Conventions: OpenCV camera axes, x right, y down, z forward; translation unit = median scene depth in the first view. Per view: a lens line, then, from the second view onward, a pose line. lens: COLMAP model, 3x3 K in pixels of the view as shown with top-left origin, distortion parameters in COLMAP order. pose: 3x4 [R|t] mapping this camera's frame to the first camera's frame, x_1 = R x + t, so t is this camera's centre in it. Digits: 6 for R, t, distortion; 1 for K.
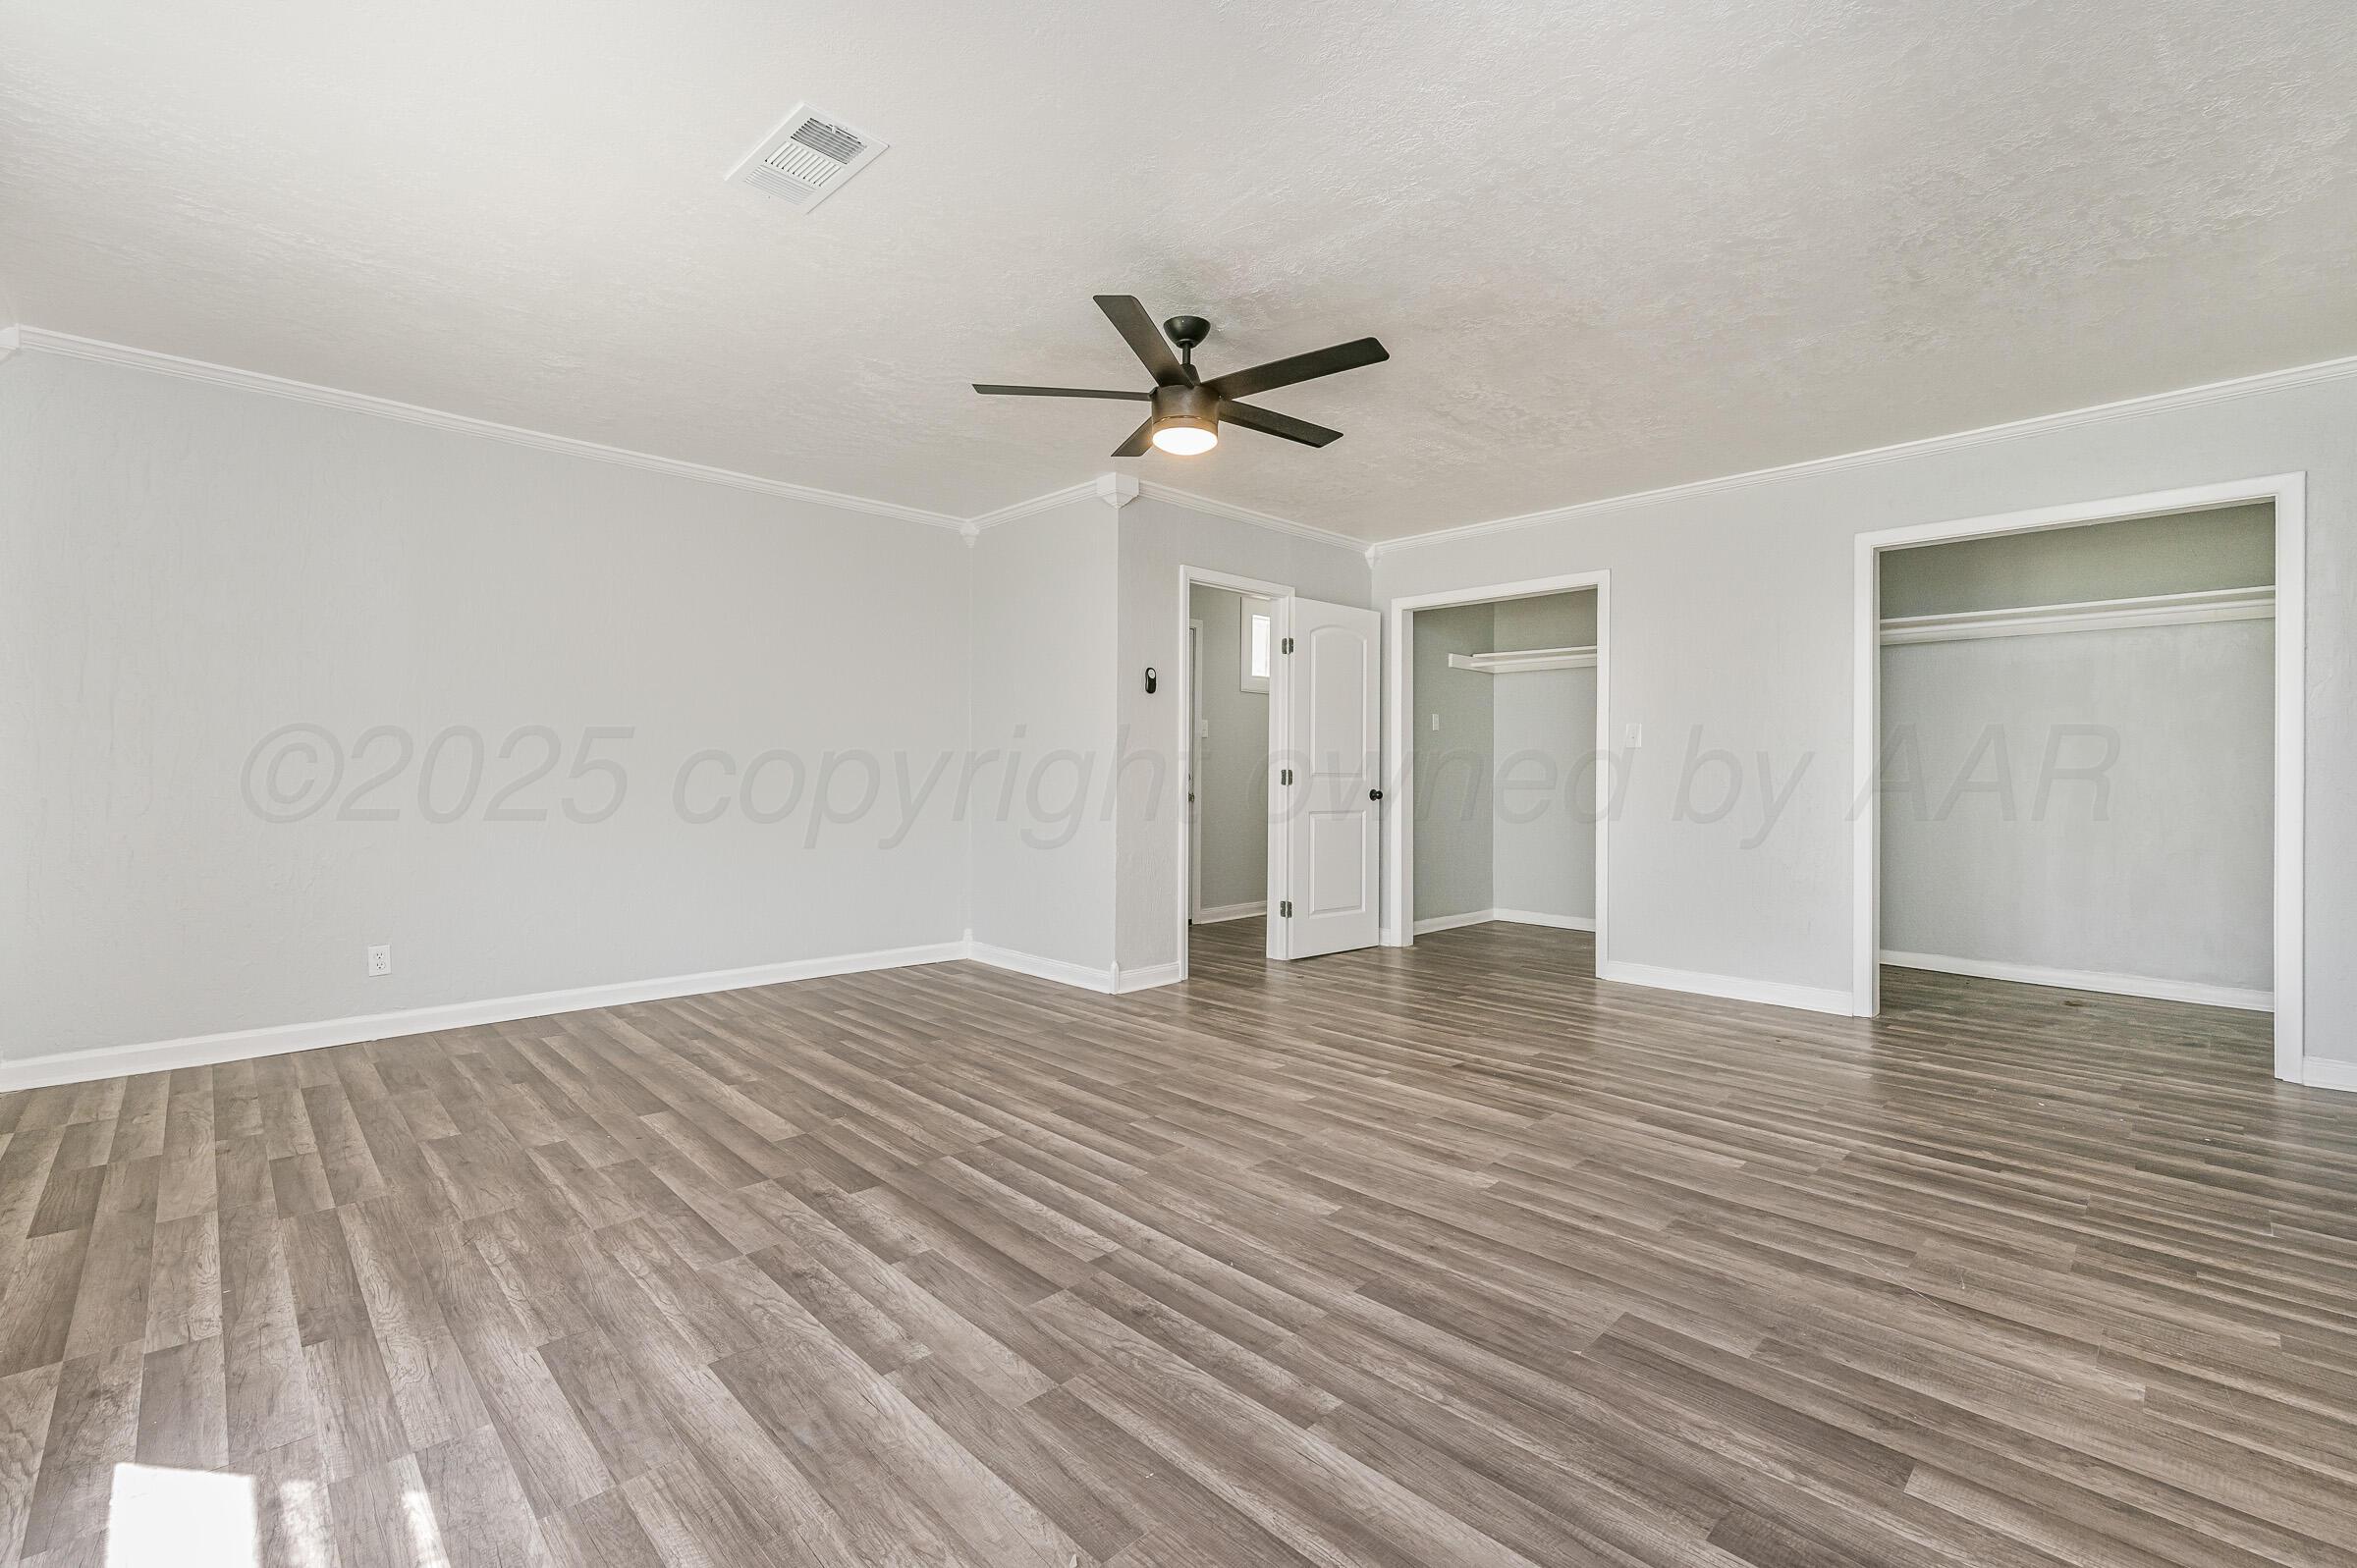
lens RADIAL K [[995.6, 0, 1180.1], [0, 995.6, 761.2], [0, 0, 1]] dist [0.000182, -0.000106]
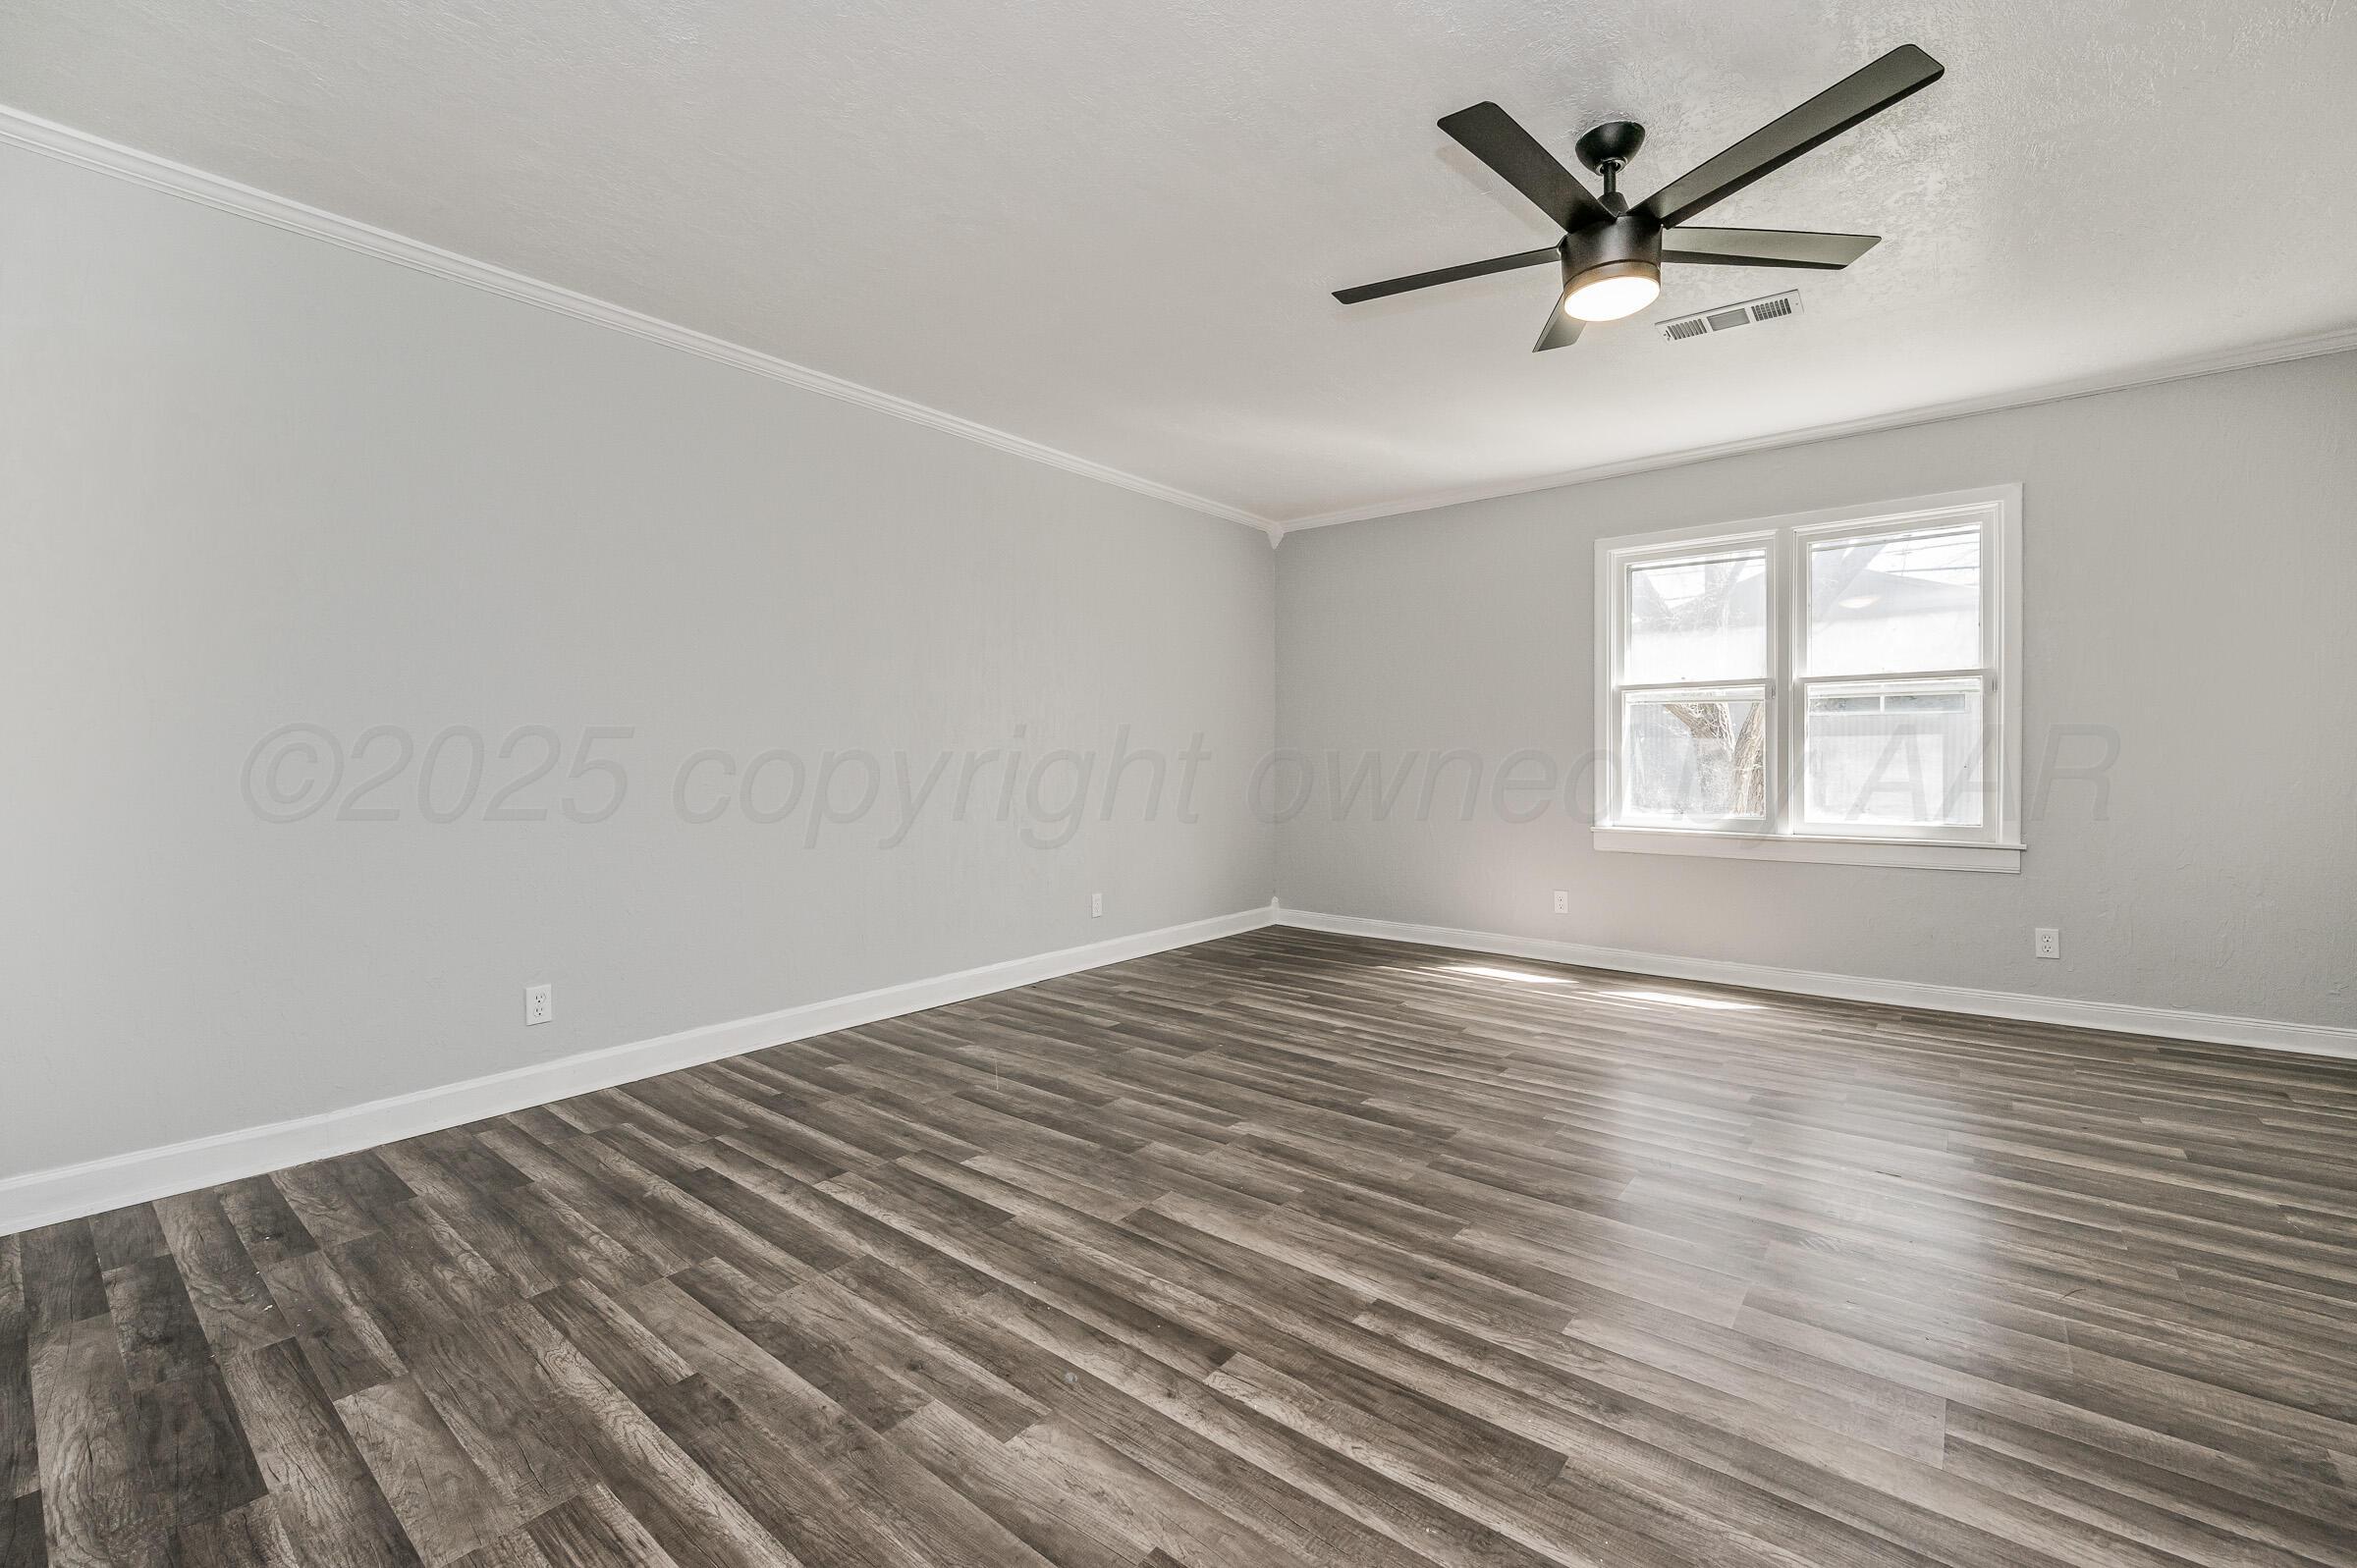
lens RADIAL K [[995.6, 0, 1180.1], [0, 995.6, 761.2], [0, 0, 1]] dist [0.000182, -0.000106]
pose [[-0.993050, -0.002247, -0.117668, 0.468966], [-0.001272, 0.999964, -0.008362, 0.029856], [0.117682, -0.008154, -0.993018, 1.944399]]
